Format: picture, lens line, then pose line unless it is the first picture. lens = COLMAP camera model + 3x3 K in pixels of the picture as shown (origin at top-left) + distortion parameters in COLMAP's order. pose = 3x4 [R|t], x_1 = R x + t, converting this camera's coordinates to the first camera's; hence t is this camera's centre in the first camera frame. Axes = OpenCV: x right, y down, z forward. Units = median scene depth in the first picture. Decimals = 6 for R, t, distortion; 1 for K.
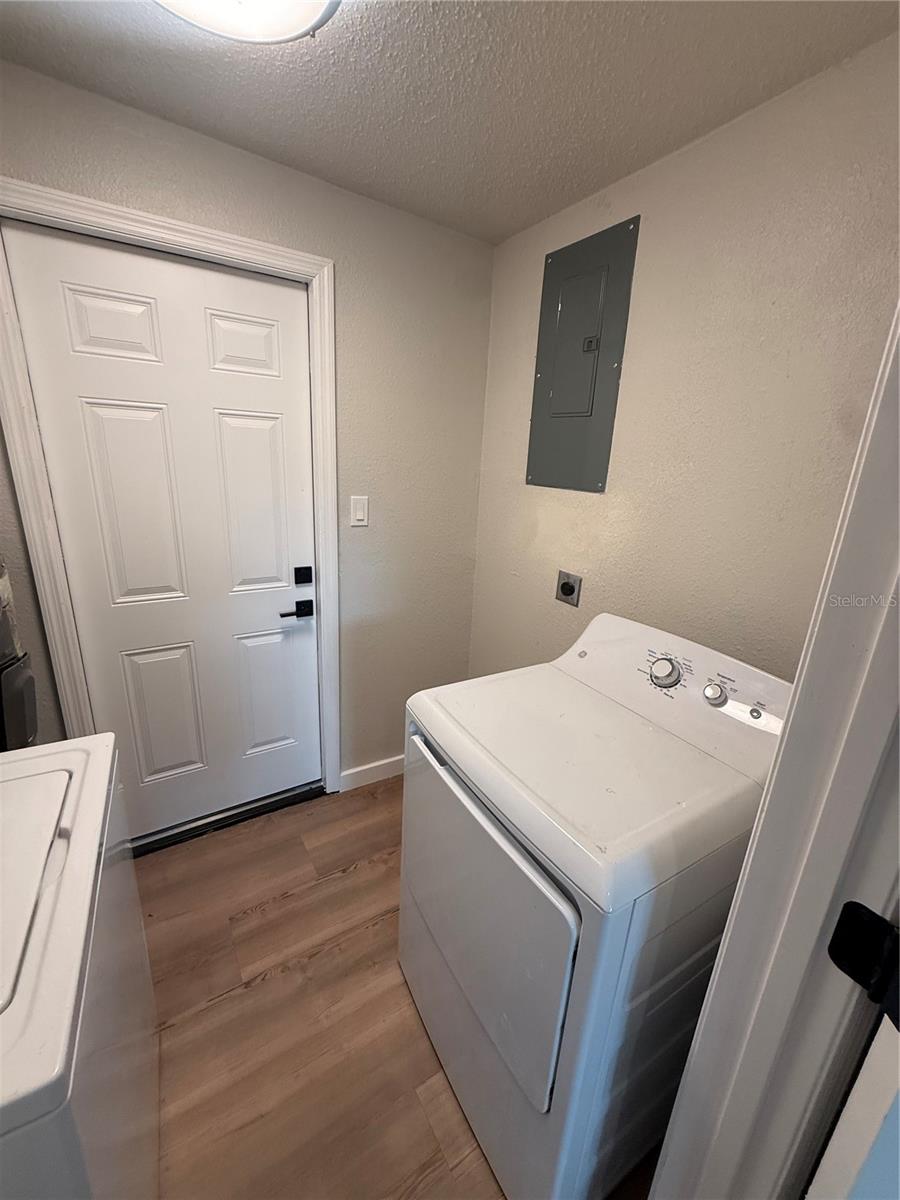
lens RADIAL K [[479.9, 0, 451.1], [0, 479.9, 596.8], [0, 0, 1]] dist [0.000287, -0.000070]
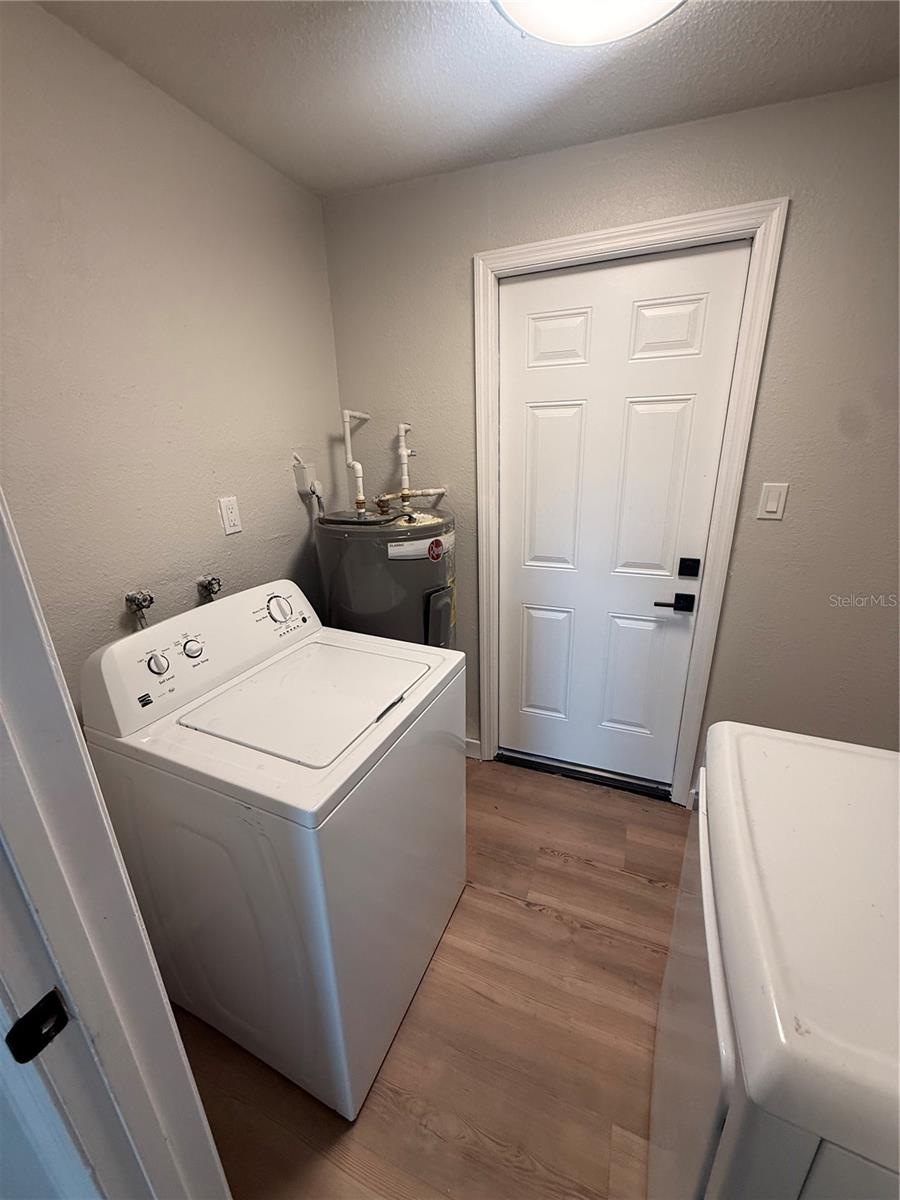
lens RADIAL K [[479.9, 0, 459.2], [0, 479.9, 599.3], [0, 0, 1]] dist [0.000287, -0.000070]
pose [[0.580501, 0.200242, -0.789254, 0.209594], [-0.180884, 0.976784, 0.114779, -0.011970], [0.793914, 0.076134, 0.603245, 0.095820]]
